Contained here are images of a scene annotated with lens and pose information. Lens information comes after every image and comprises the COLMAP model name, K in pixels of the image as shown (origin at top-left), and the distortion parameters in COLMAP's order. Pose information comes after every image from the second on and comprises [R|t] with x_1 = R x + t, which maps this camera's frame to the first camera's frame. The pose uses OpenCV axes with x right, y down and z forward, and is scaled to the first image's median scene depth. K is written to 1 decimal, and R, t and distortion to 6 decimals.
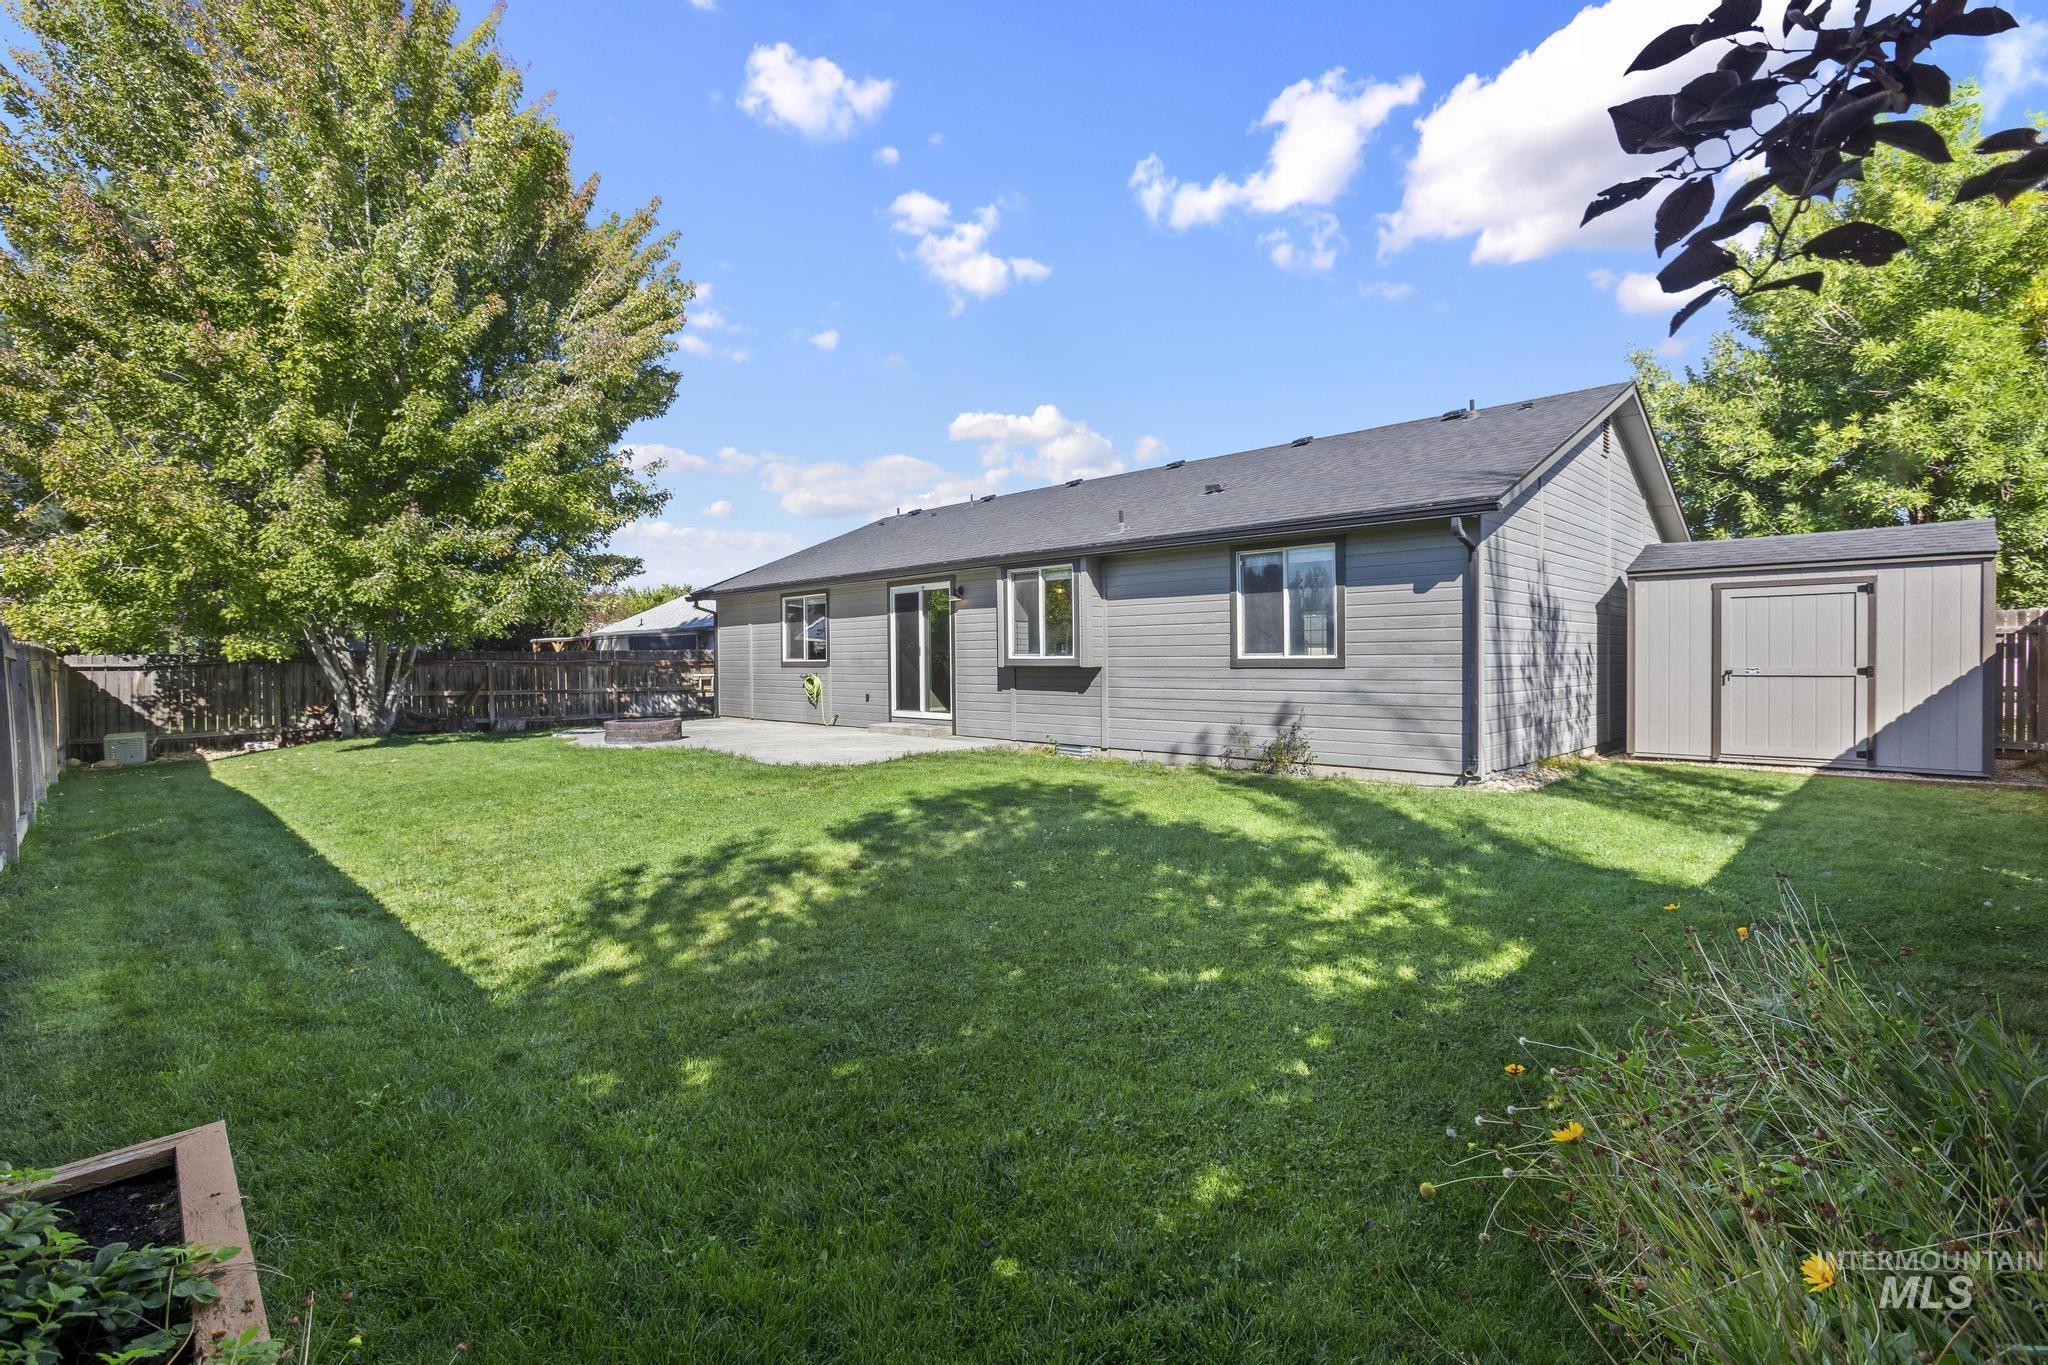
lens RADIAL K [[929.0, 0, 1032.7], [0, 929.0, 666.1], [0, 0, 1]] dist [-0.055092, 0.023173]
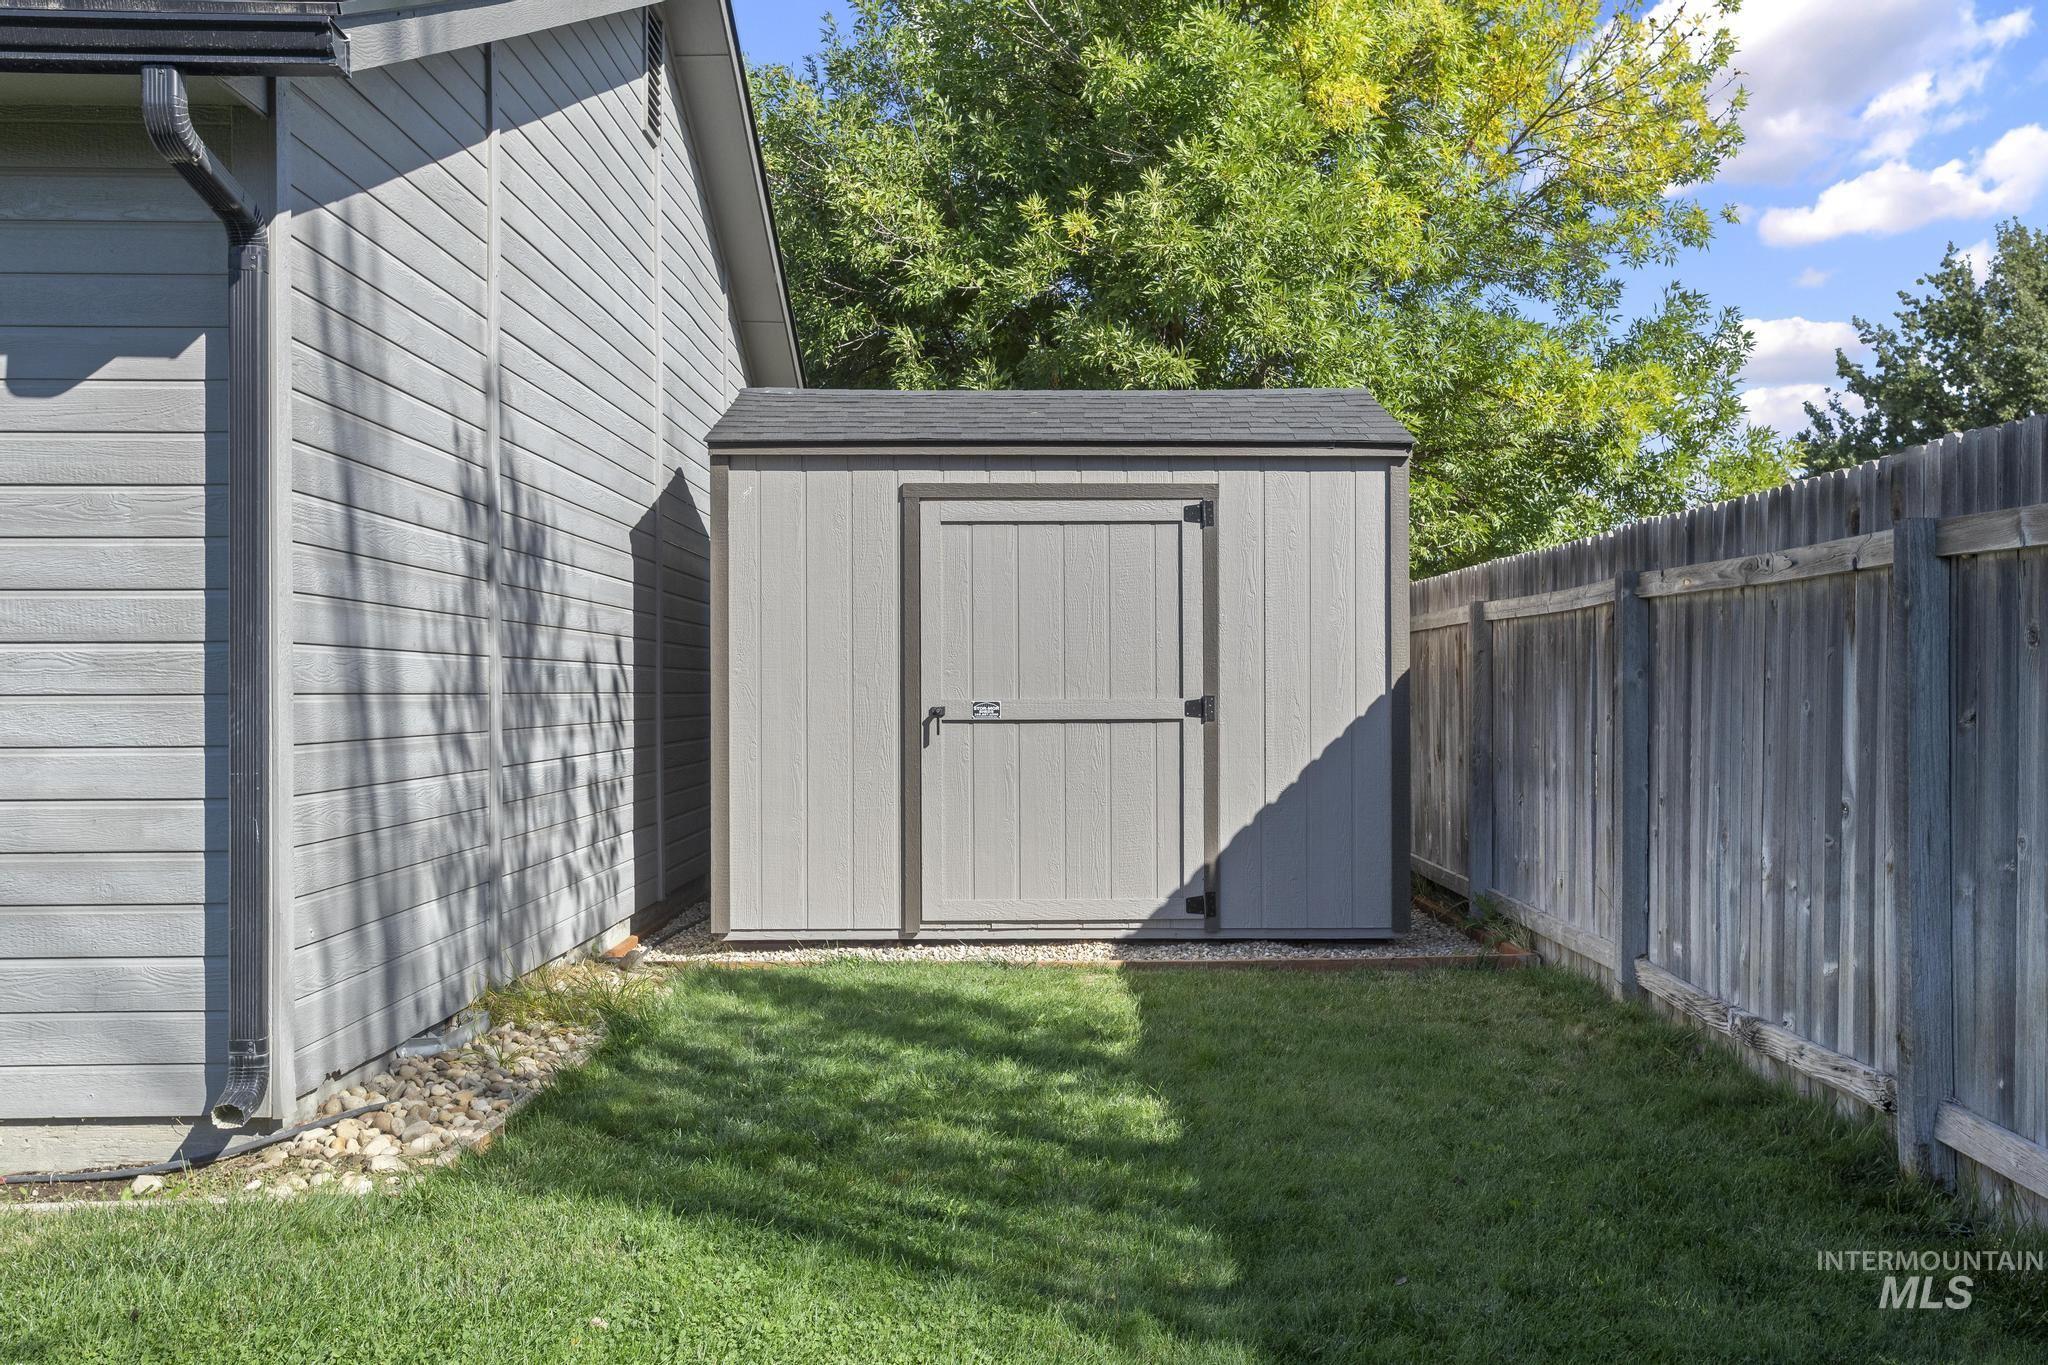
lens RADIAL K [[1998.8, 0, 1024.0], [0, 1998.8, 682.5], [0, 0, 1]] dist [-0.086689, 0.541889]
pose [[0.717499, 0.004573, 0.696545, 0.195389], [0.008314, 0.999851, -0.015128, 0.006770], [-0.696510, 0.016645, 0.717354, 0.356687]]
